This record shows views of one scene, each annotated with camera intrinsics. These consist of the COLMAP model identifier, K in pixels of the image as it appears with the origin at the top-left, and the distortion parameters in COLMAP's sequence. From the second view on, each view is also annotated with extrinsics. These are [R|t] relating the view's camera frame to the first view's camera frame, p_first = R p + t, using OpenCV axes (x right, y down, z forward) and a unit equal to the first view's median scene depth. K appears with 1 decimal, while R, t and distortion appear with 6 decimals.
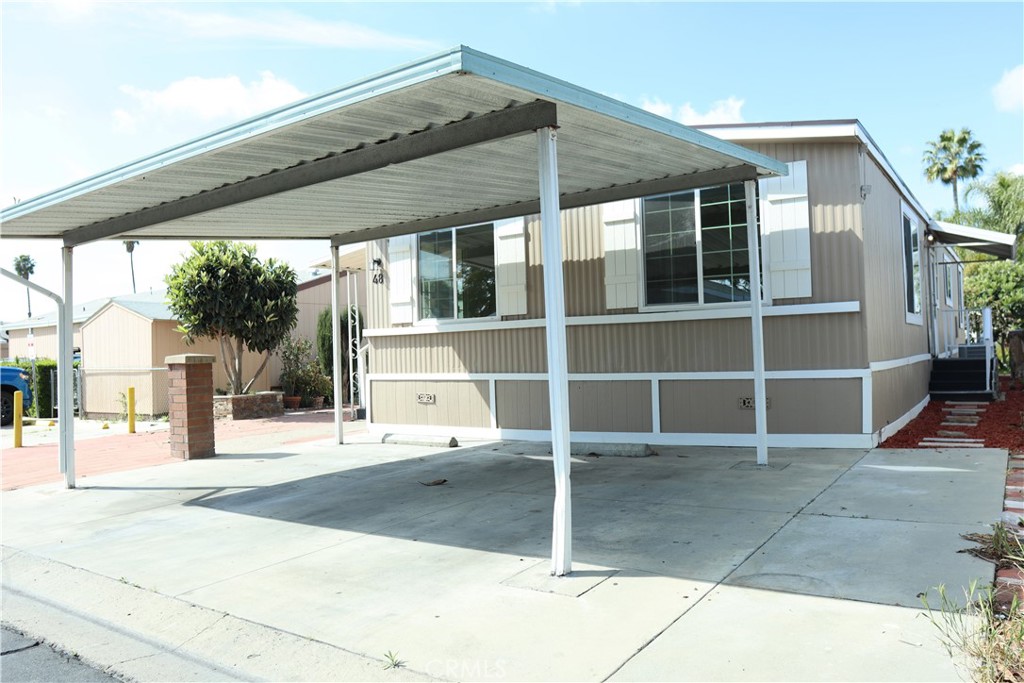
lens RADIAL K [[755.9, 0, 512.0], [0, 755.9, 341.5], [0, 0, 1]] dist [-0.086887, 0.007241]
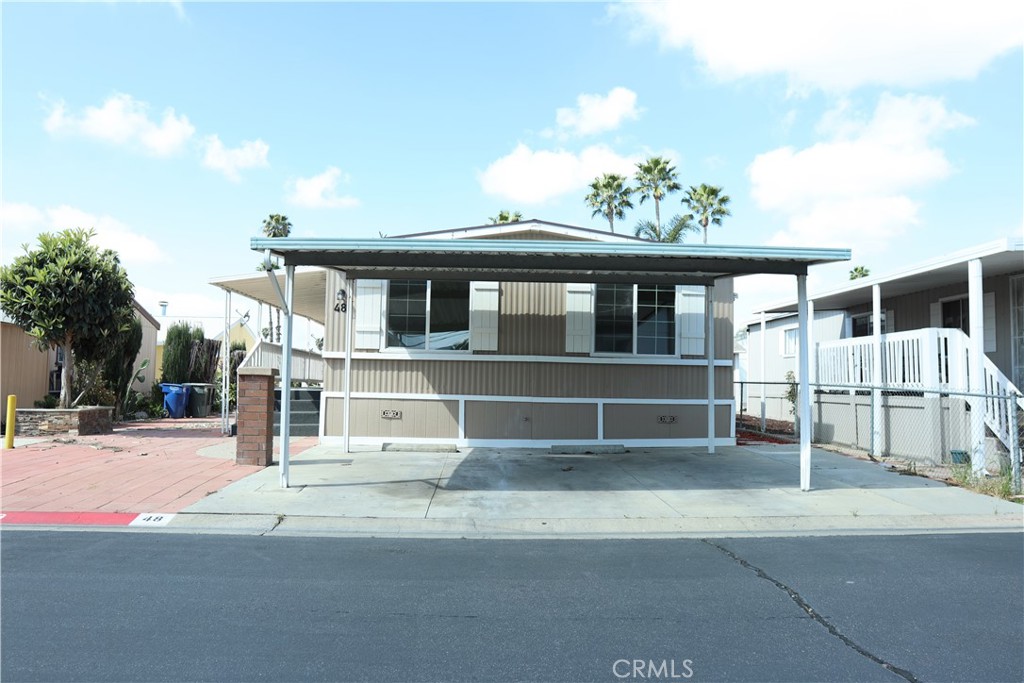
lens RADIAL K [[755.9, 0, 512.0], [0, 755.9, 341.5], [0, 0, 1]] dist [-0.086887, 0.007241]
pose [[0.799815, 0.077474, 0.595226, -0.721381], [-0.051367, 0.996832, -0.060724, 0.025404], [-0.598045, 0.017993, 0.801261, -0.063069]]
